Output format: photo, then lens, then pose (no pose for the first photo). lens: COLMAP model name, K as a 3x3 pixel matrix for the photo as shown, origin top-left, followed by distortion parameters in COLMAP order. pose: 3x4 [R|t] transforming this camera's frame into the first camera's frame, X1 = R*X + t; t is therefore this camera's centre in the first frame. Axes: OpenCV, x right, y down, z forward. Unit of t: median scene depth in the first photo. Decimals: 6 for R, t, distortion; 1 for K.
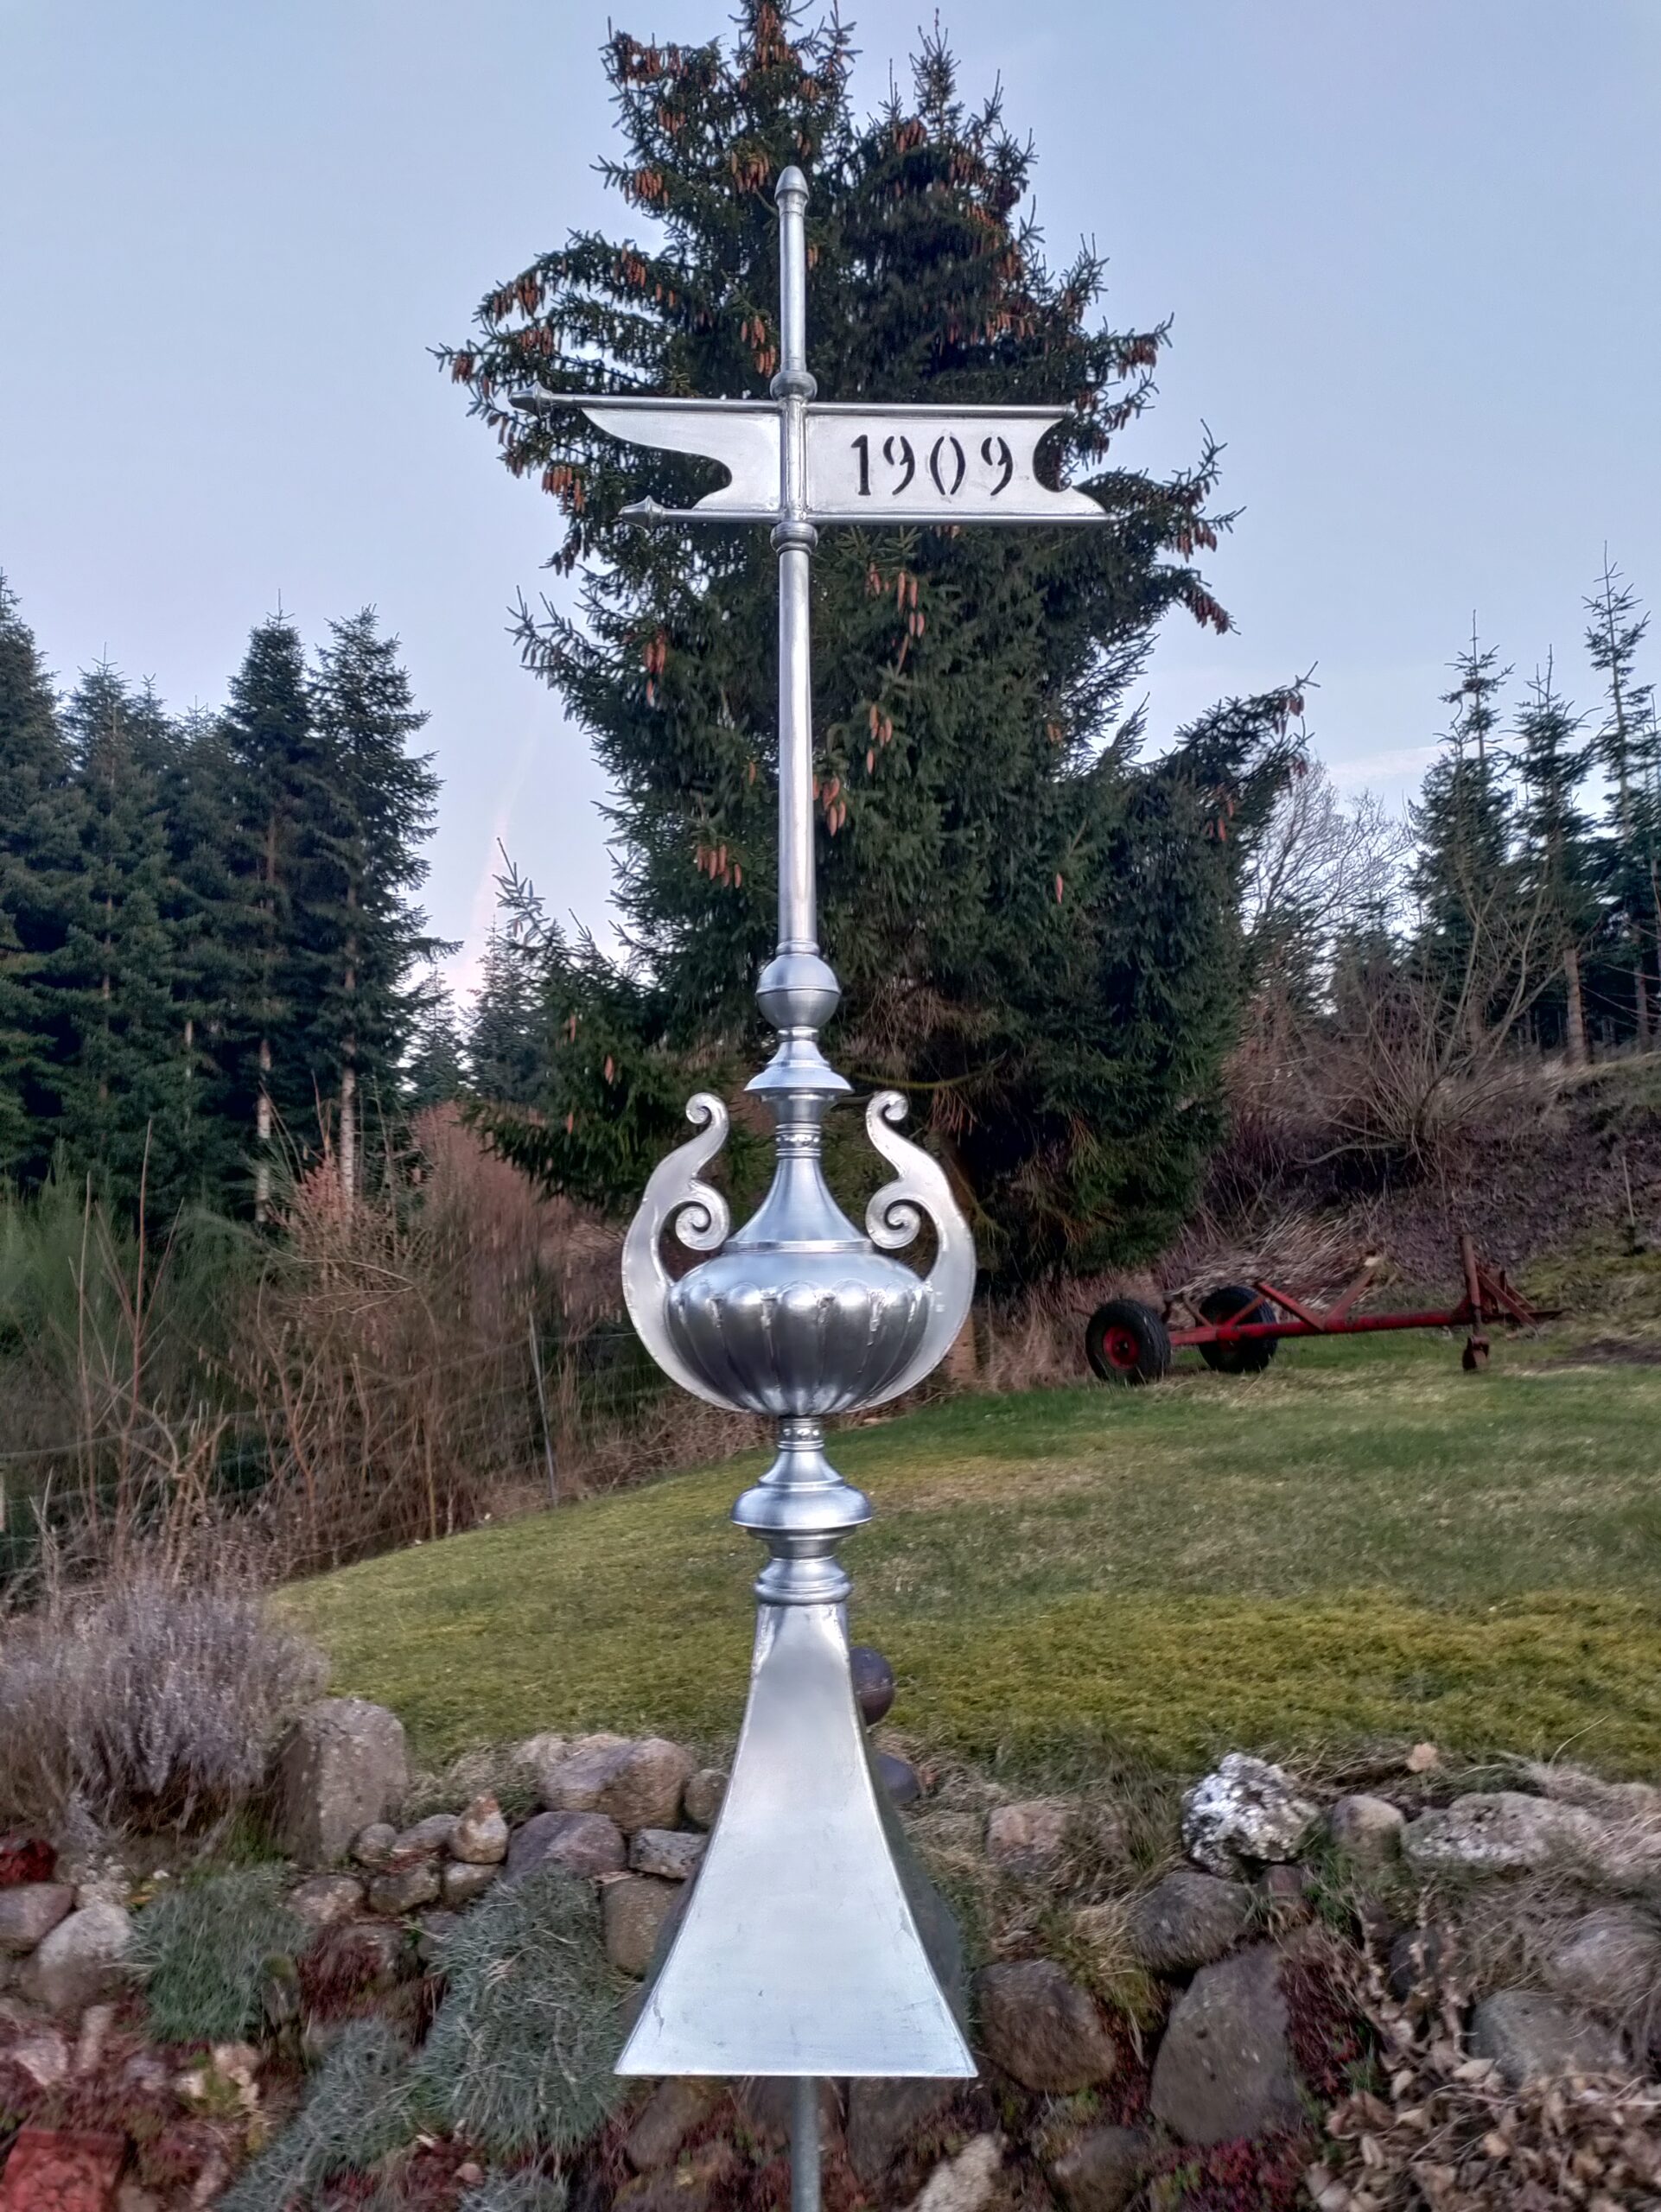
lens RADIAL K [[1662.6, 0, 830.5], [0, 1662.6, 1106.0], [0, 0, 1]] dist [0.052033, -0.035748]
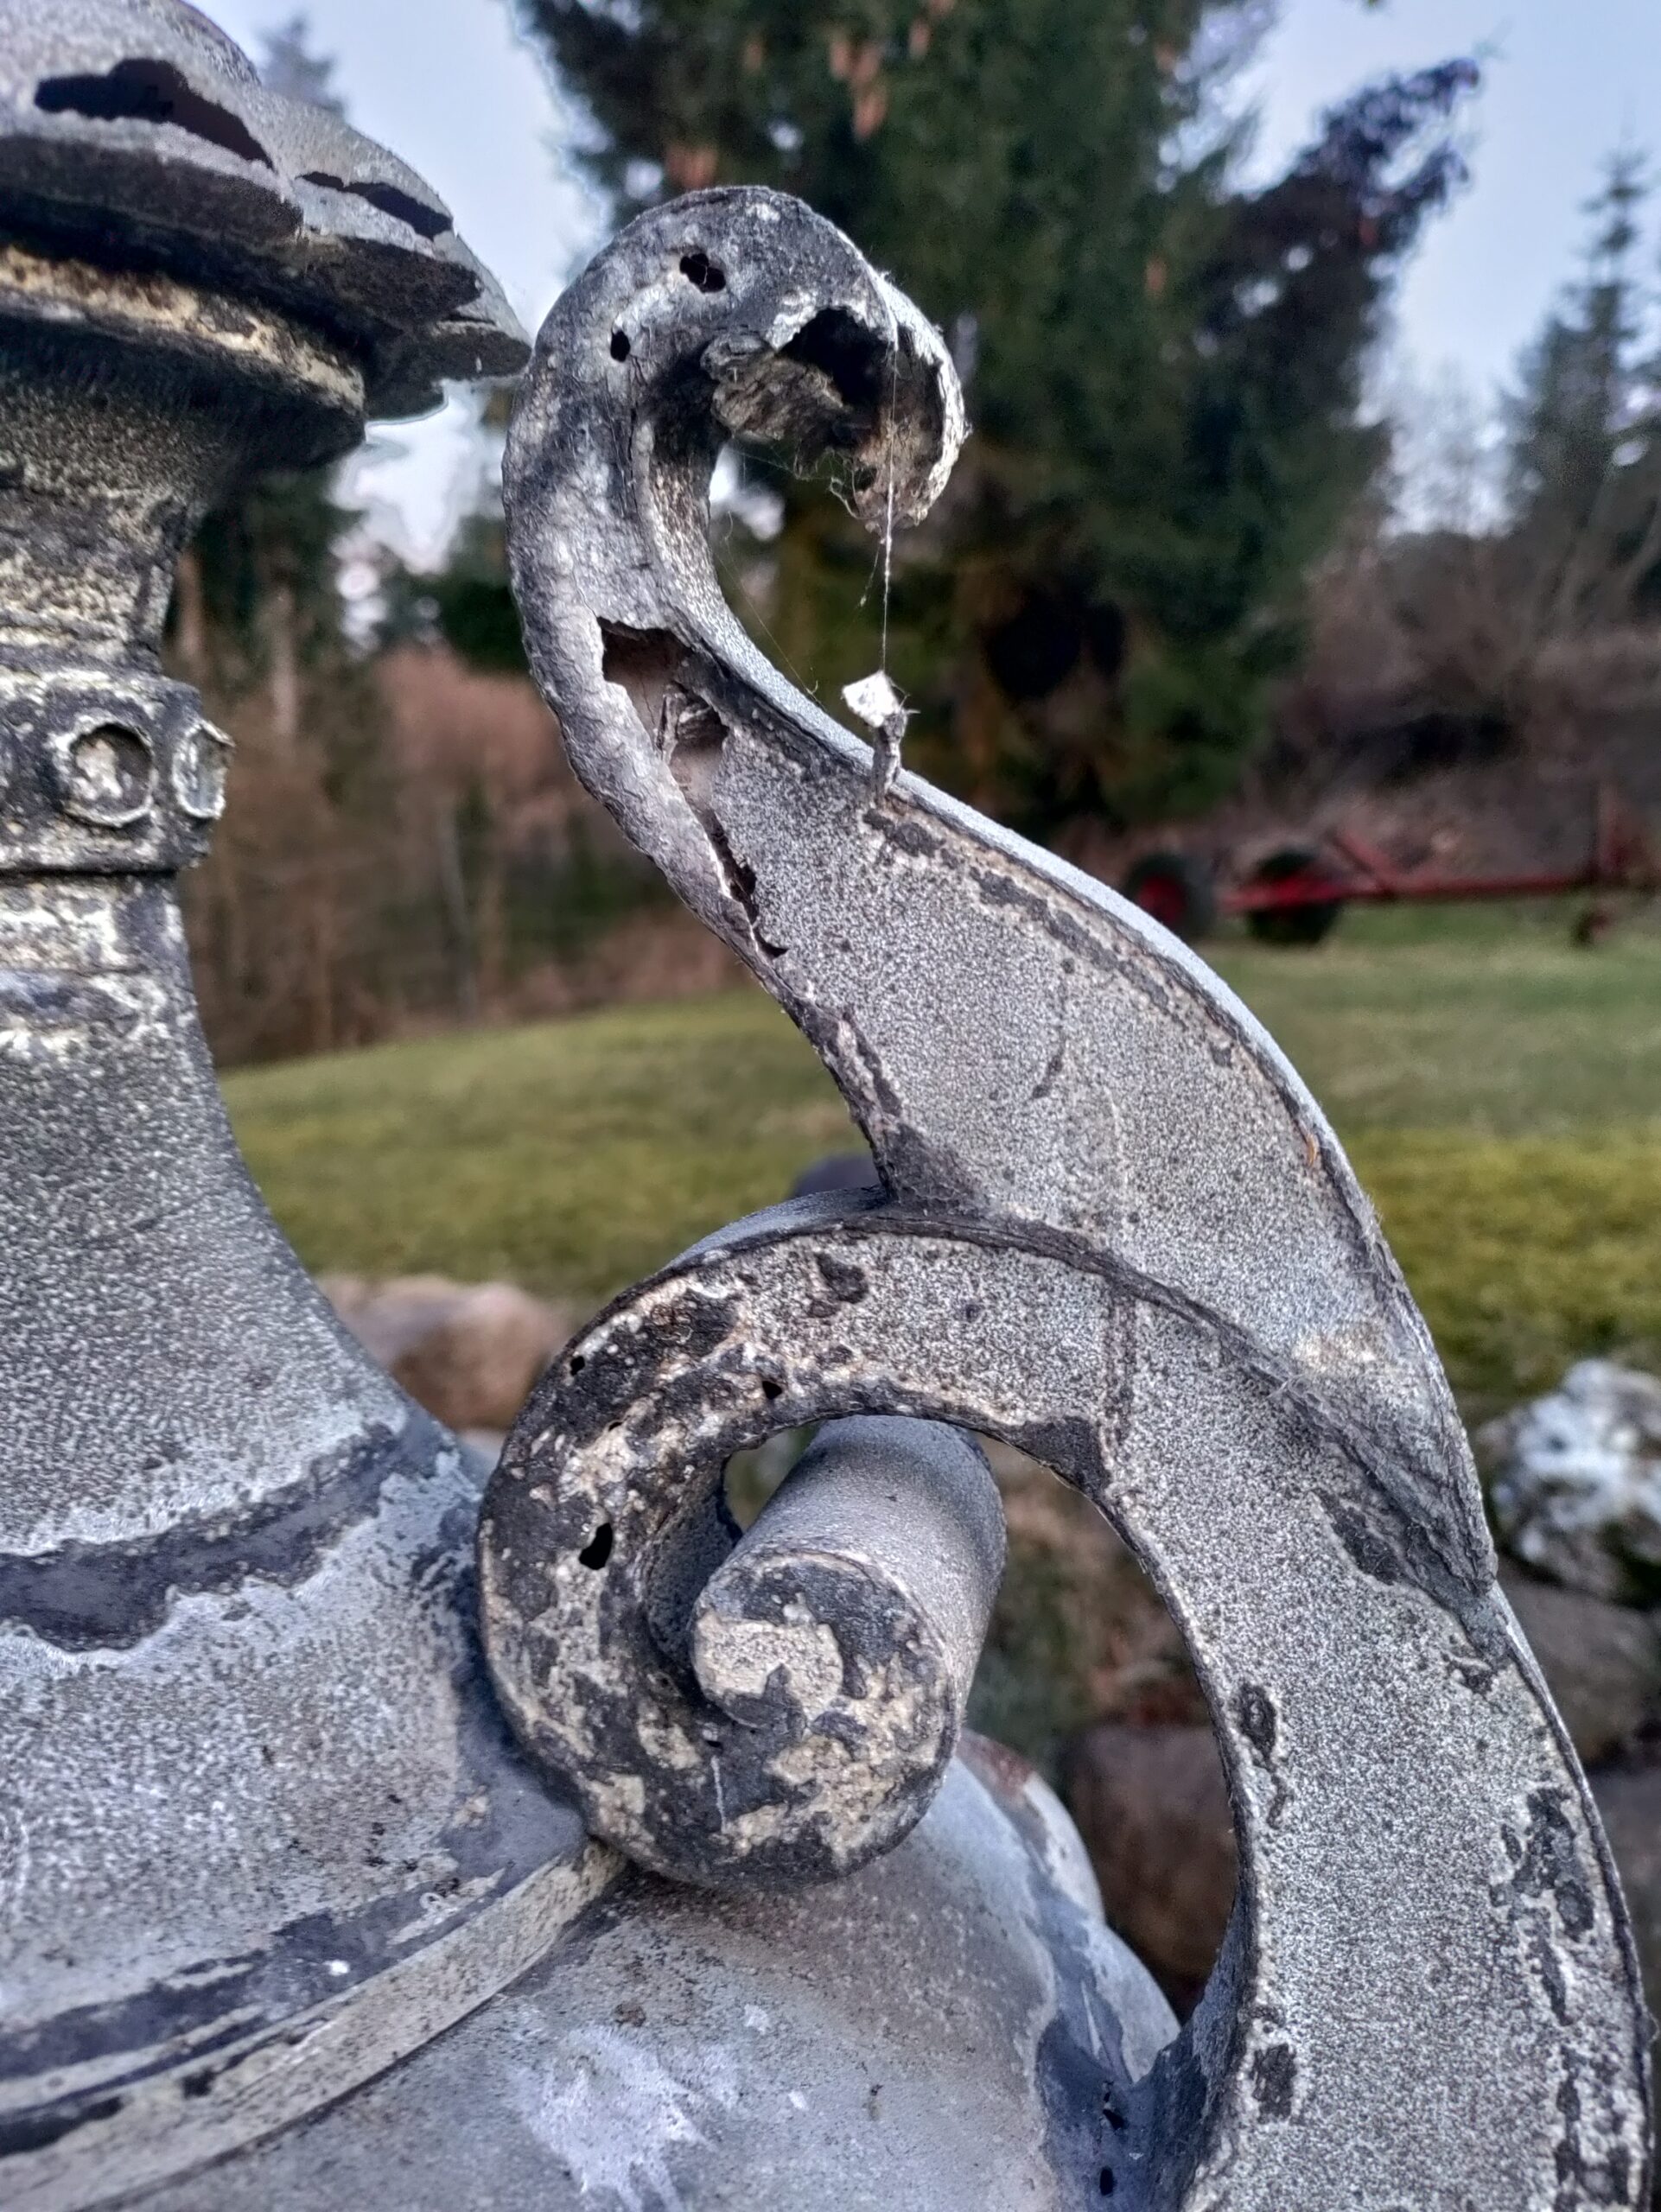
lens RADIAL K [[1717.4, 0, 830.5], [0, 1717.4, 1106.0], [0, 0, 1]] dist [0.001722, -0.040350]
pose [[0.998131, 0.058198, 0.018646, -0.000932], [-0.060919, 0.971783, 0.227875, 0.056130], [-0.004858, -0.228585, 0.973512, 0.140045]]
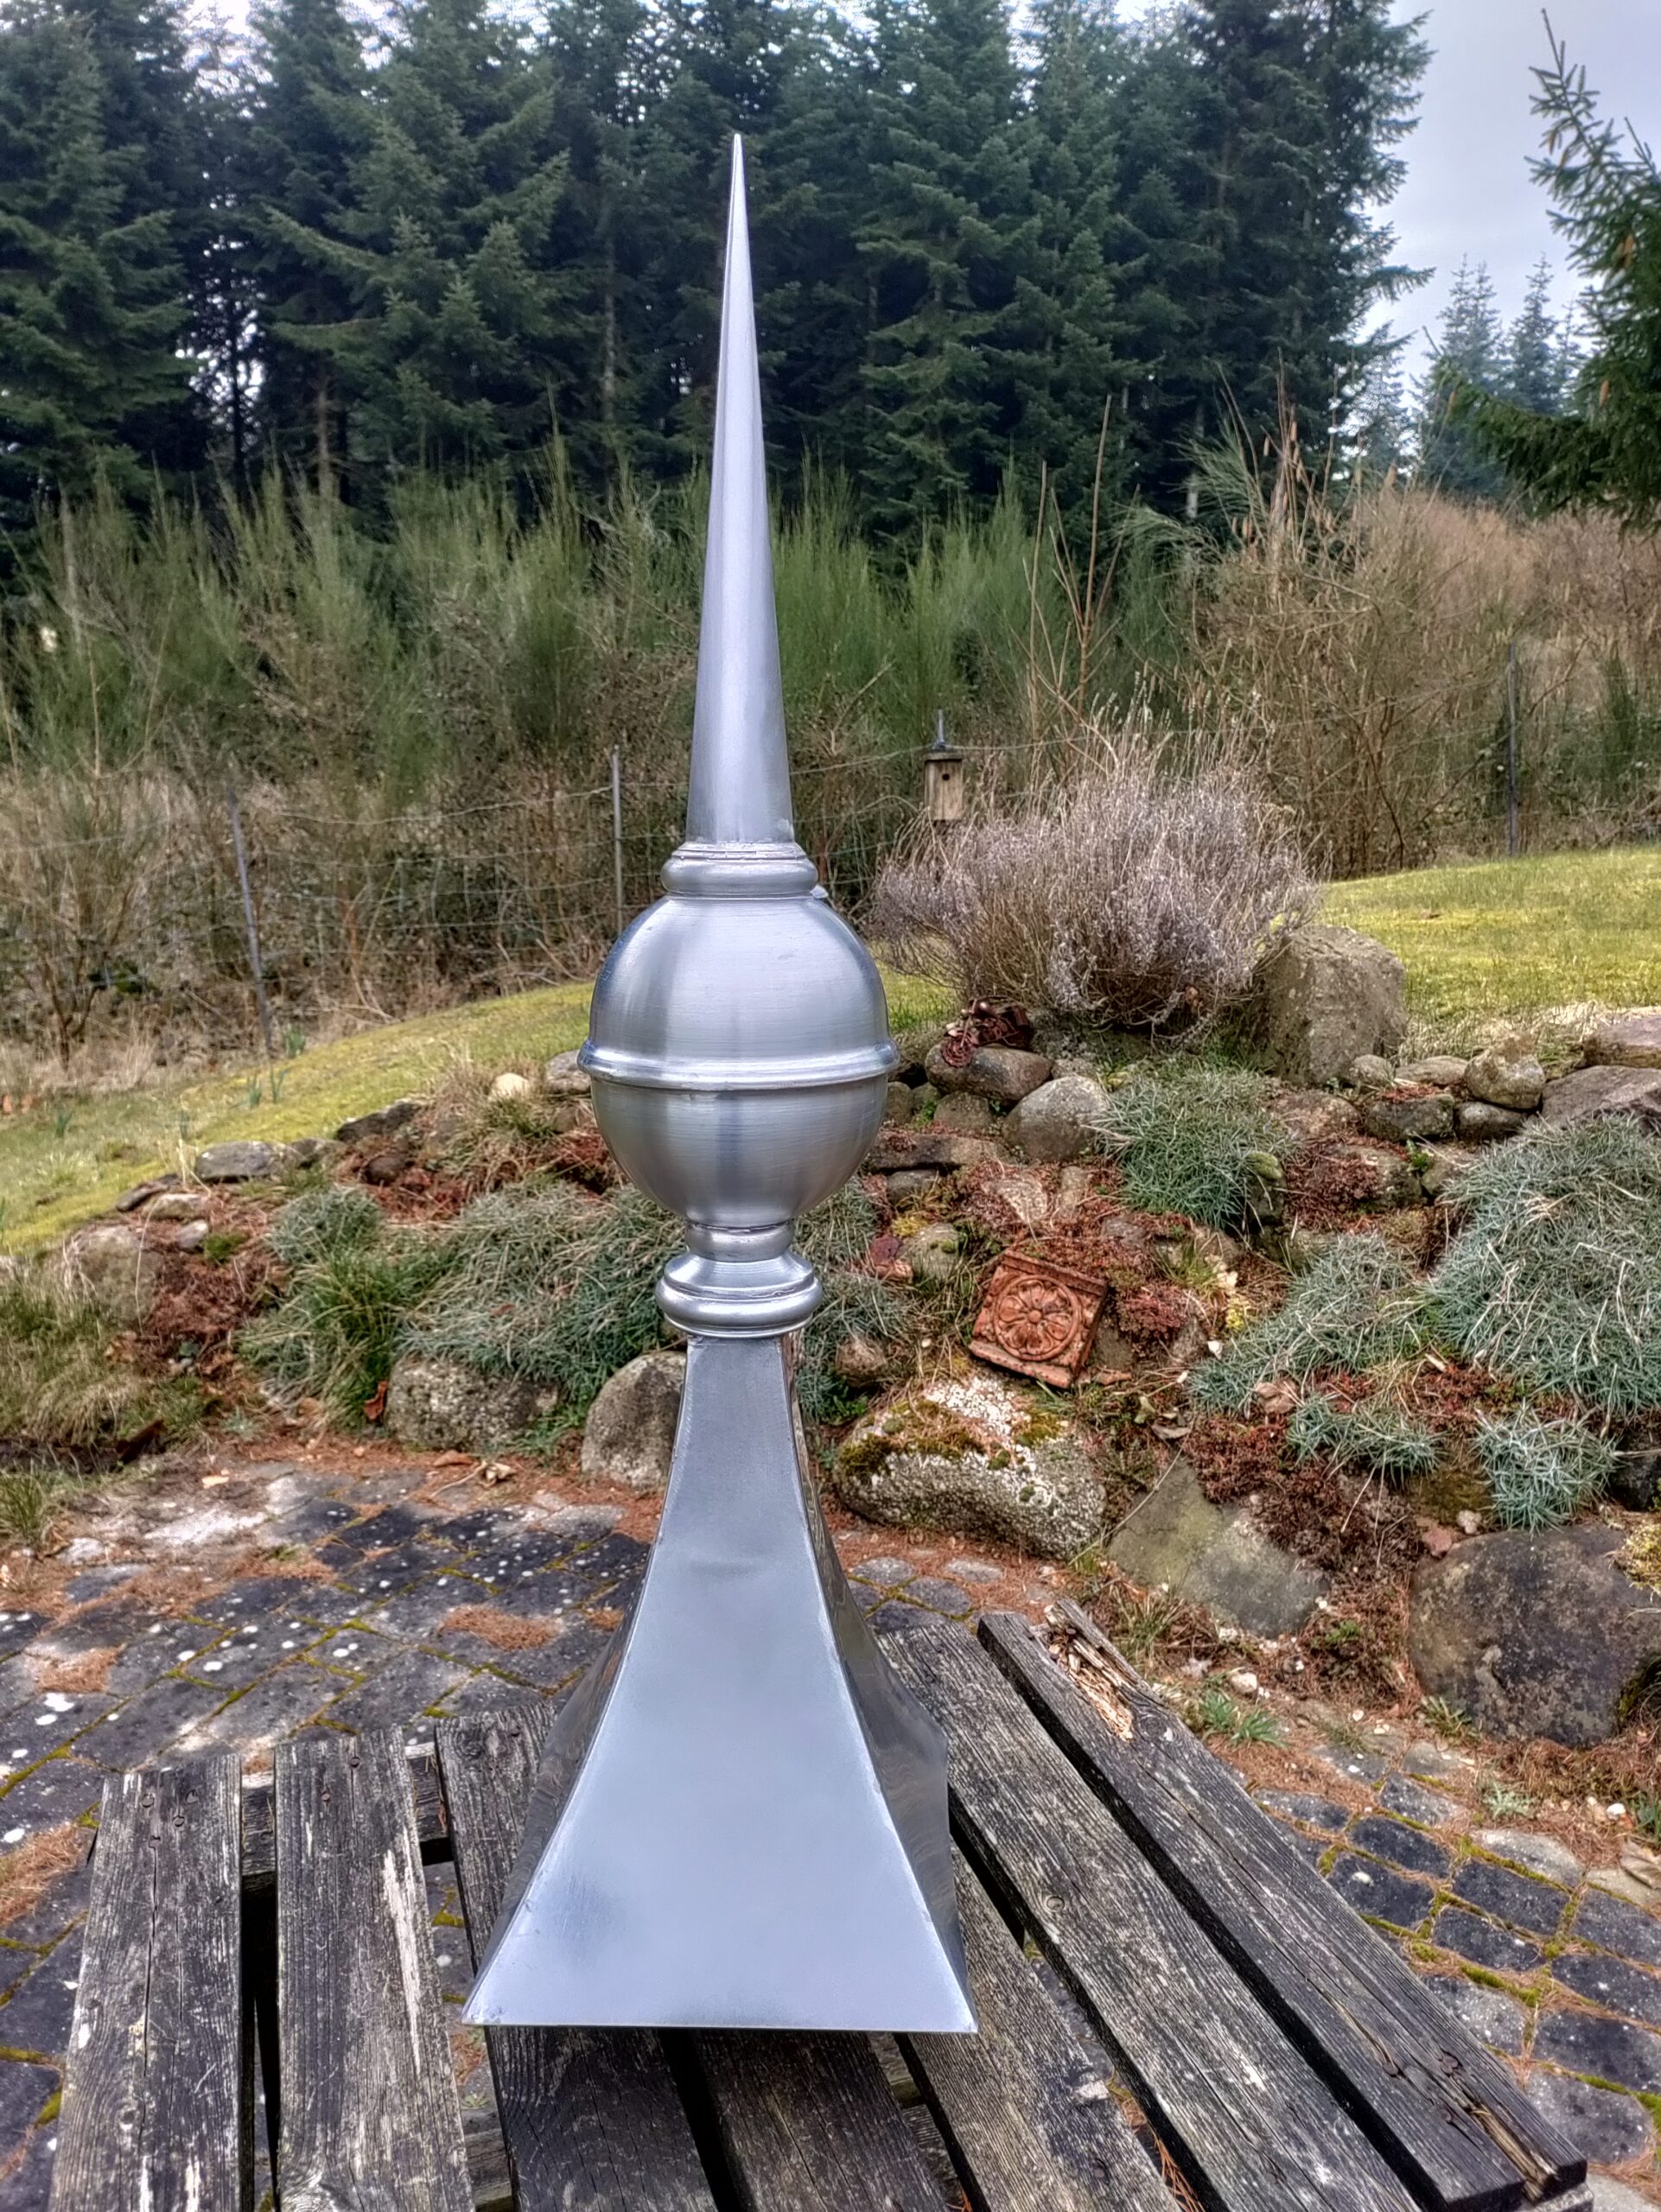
lens RADIAL K [[1648.9, 0, 831.5], [0, 1648.9, 1094.2], [0, 0, 1]] dist [0.089876, -0.080329]
pose [[0.867042, 0.159035, -0.472171, -0.033559], [0.002819, 0.946108, 0.323840, 0.054661], [0.498226, -0.282114, 0.819867, 0.049064]]
